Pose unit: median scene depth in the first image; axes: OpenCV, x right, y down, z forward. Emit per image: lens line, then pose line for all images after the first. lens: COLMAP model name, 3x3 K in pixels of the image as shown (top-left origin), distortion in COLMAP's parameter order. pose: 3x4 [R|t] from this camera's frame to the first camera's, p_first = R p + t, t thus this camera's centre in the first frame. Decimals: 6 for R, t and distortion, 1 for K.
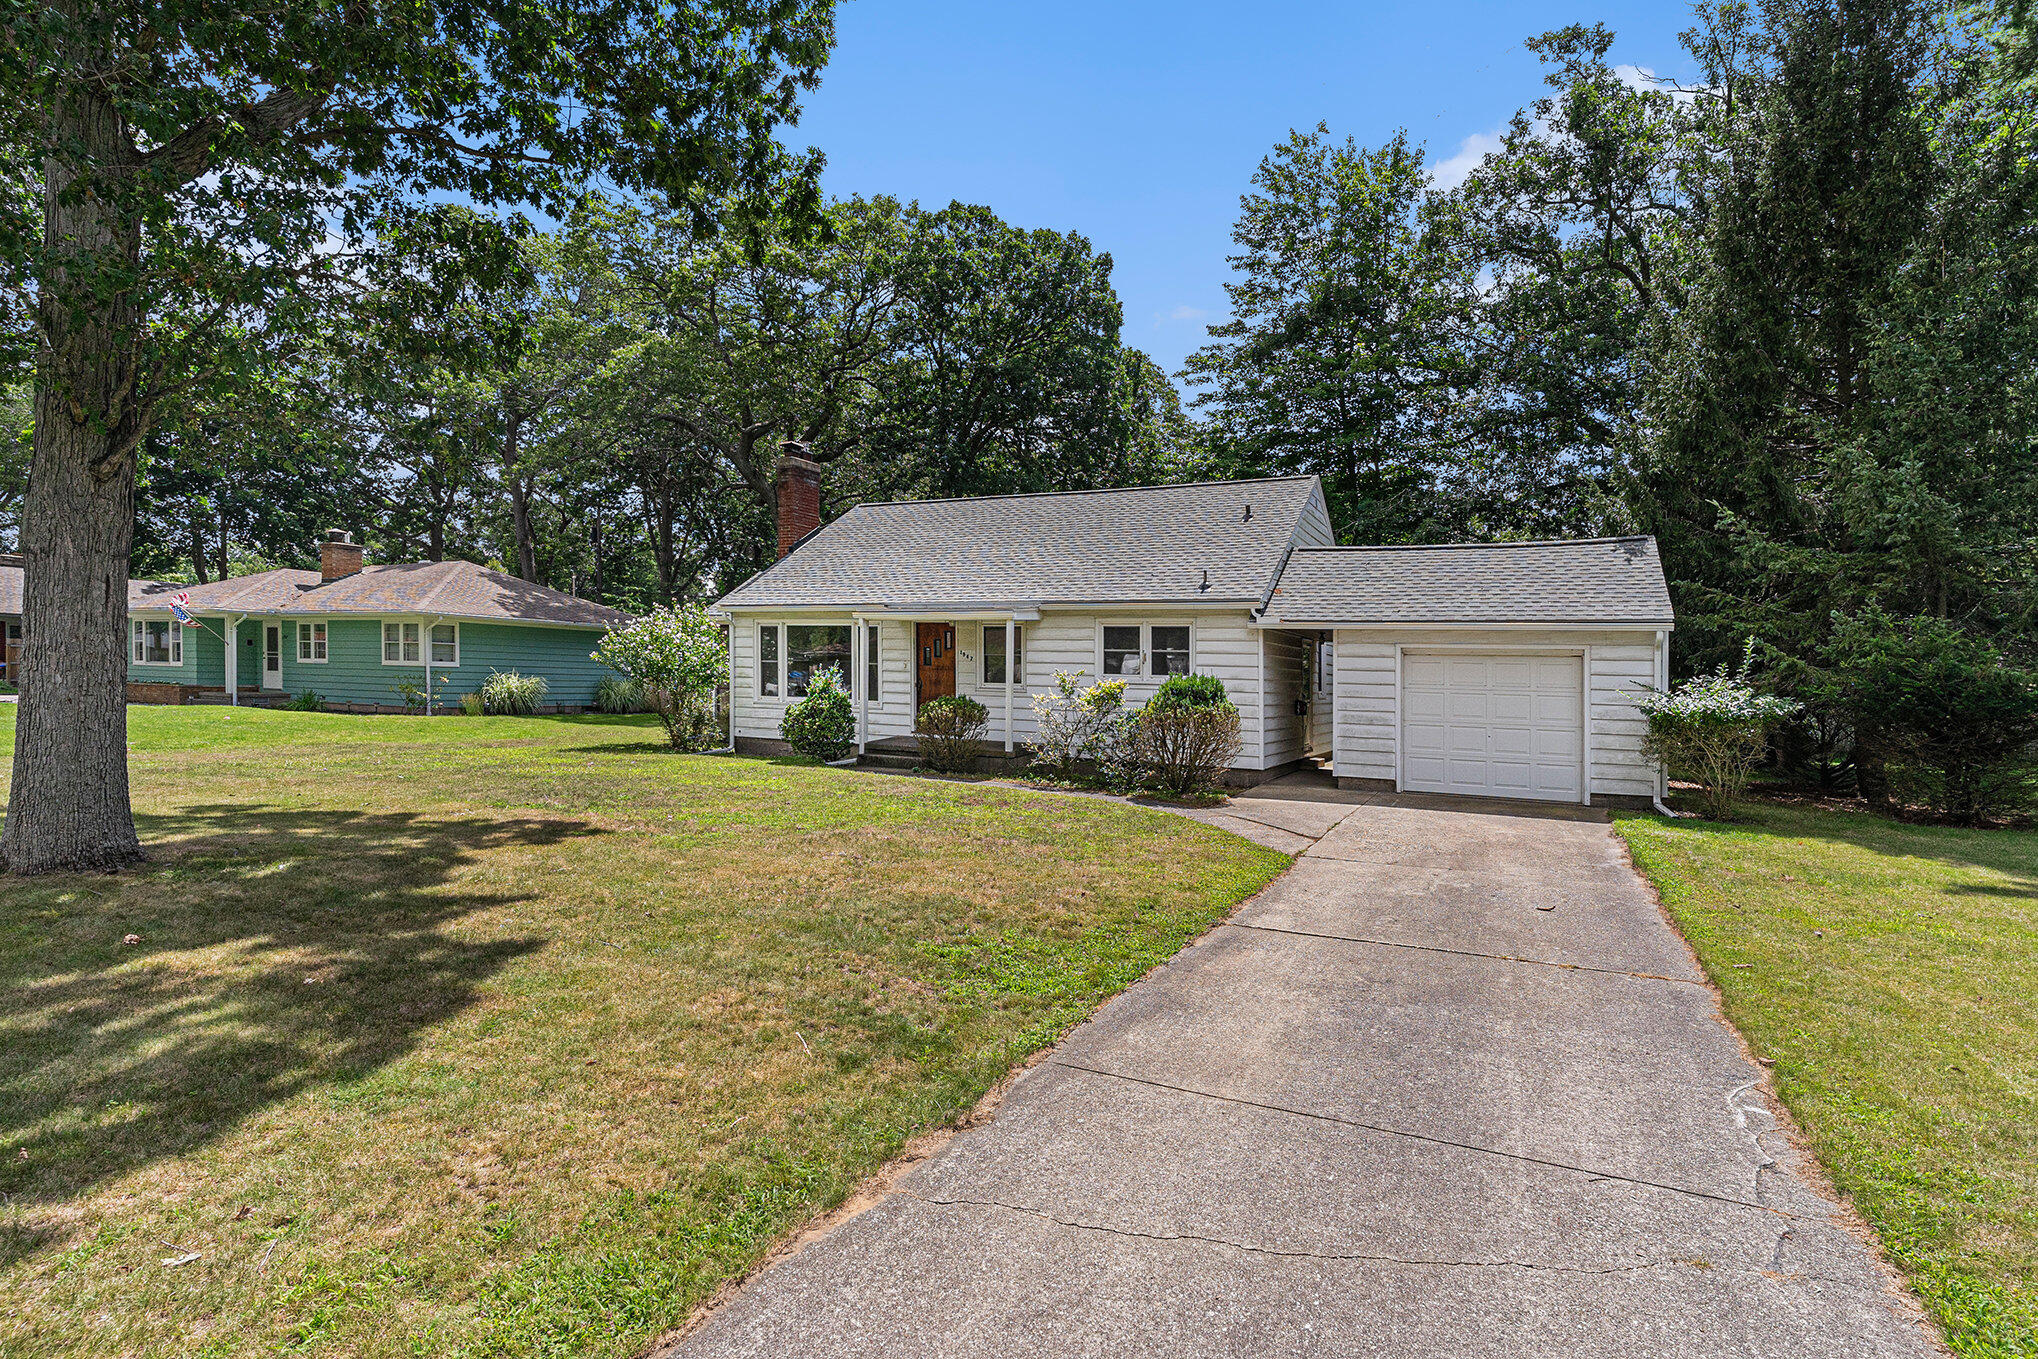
lens RADIAL K [[1027.8, 0, 1049.6], [0, 1027.8, 695.9], [0, 0, 1]] dist [-0.002559, -0.000223]
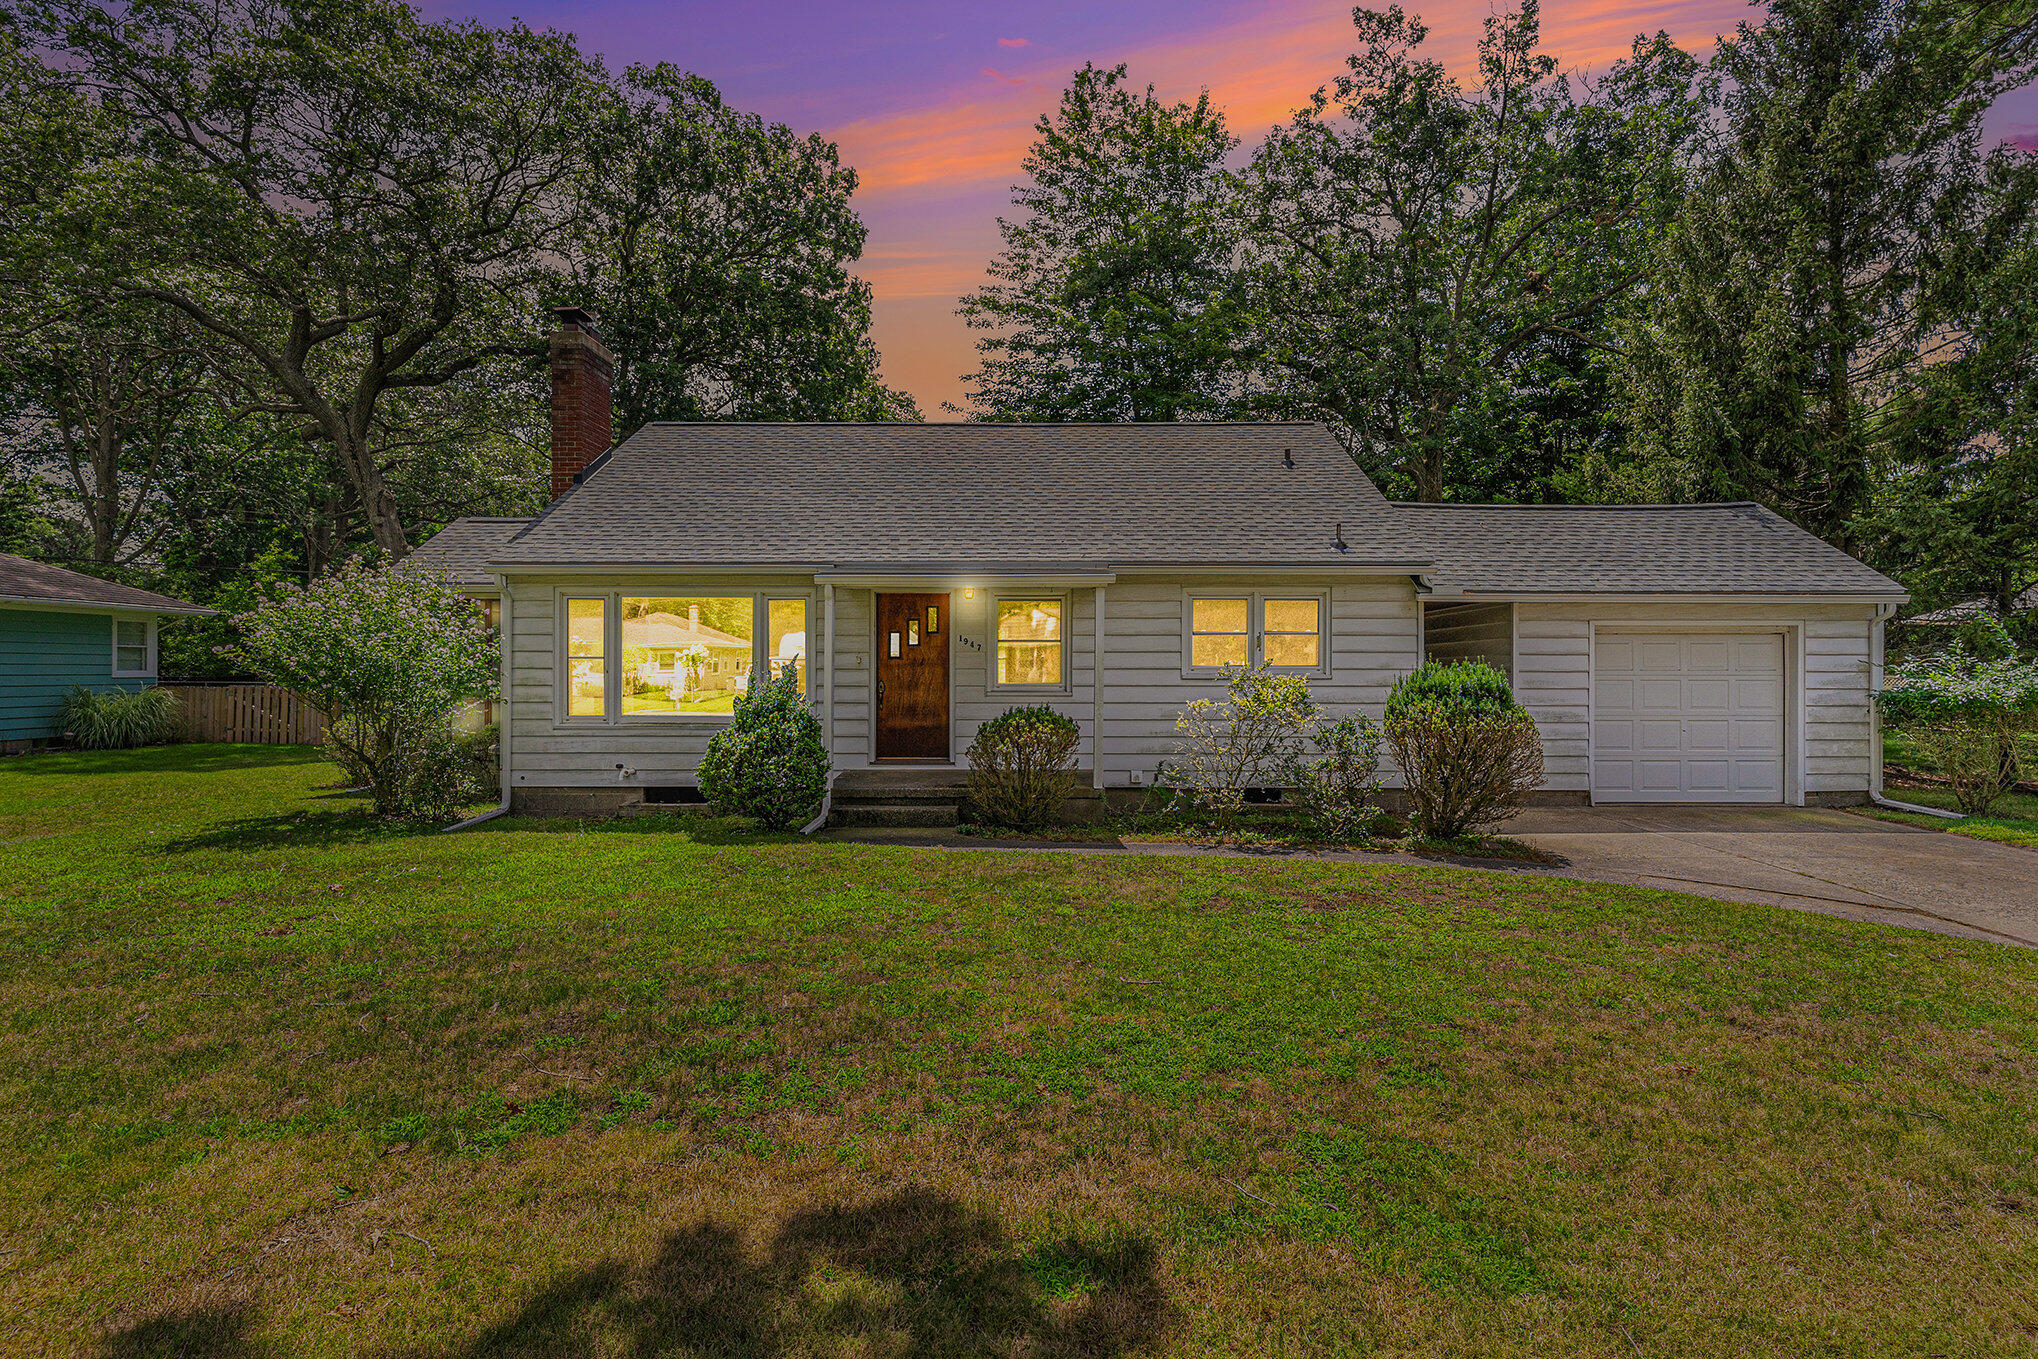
lens RADIAL K [[998.4, 0, 1075.3], [0, 998.4, 646.7], [0, 0, 1]] dist [-0.001964, -0.000144]
pose [[0.901124, -0.018027, 0.433186, -0.296219], [0.029983, 0.999334, -0.020785, -0.021556], [-0.432522, 0.031718, 0.901065, 0.390511]]
